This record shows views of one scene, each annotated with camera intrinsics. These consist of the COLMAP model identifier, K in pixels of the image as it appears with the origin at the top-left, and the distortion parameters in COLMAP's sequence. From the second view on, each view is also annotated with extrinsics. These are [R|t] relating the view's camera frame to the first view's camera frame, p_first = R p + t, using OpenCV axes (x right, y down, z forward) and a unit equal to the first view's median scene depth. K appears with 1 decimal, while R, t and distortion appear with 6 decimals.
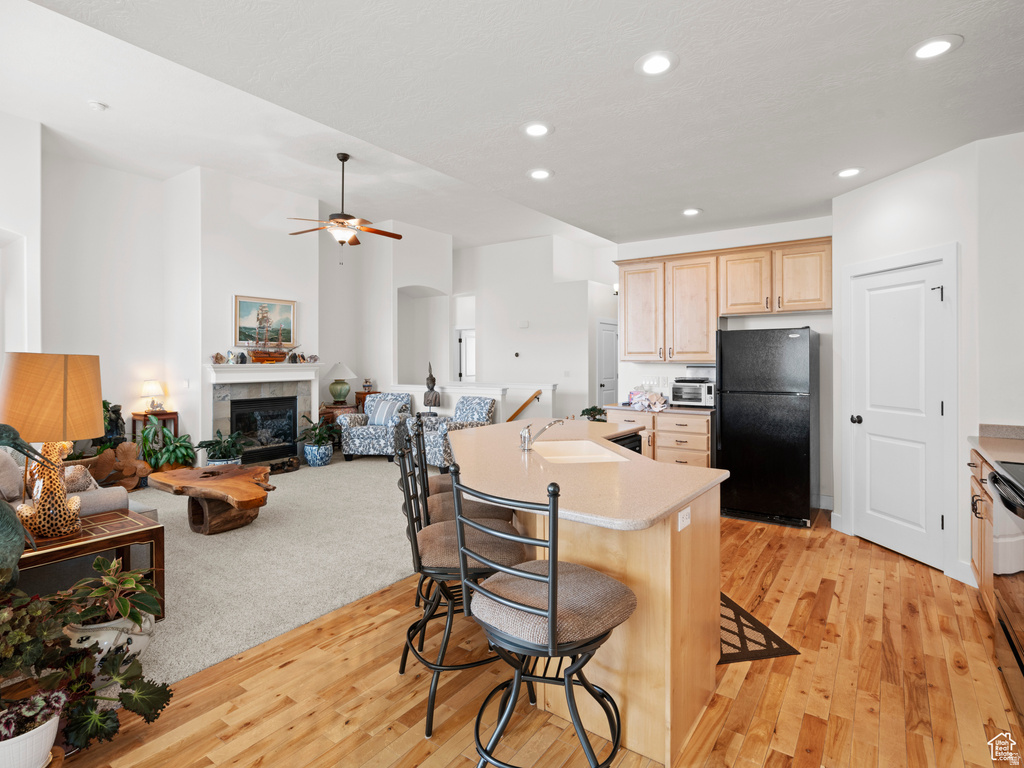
lens RADIAL K [[533.5, 0, 541.2], [0, 533.5, 361.2], [0, 0, 1]] dist [-0.004672, 0.004791]
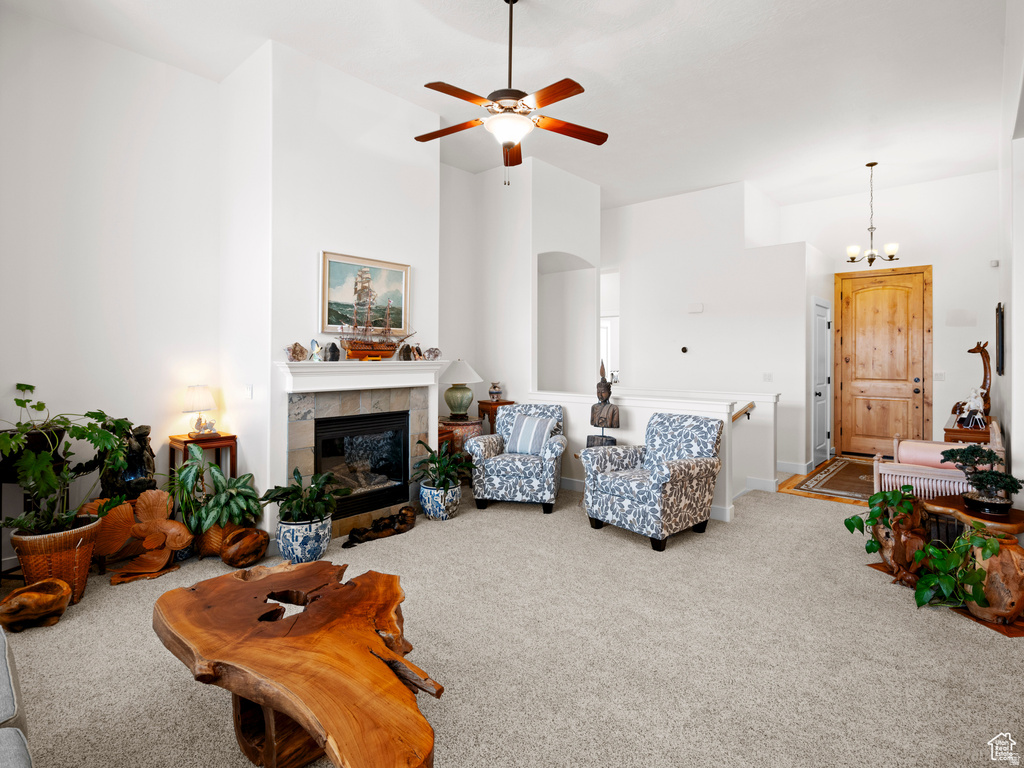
lens RADIAL K [[533.5, 0, 543.7], [0, 533.5, 354.3], [0, 0, 1]] dist [-0.004672, 0.004791]
pose [[0.994464, 0.003458, -0.105017, -0.229584], [-0.004296, 0.999961, -0.007755, 0.000908], [0.104986, 0.008163, 0.994440, 0.371587]]
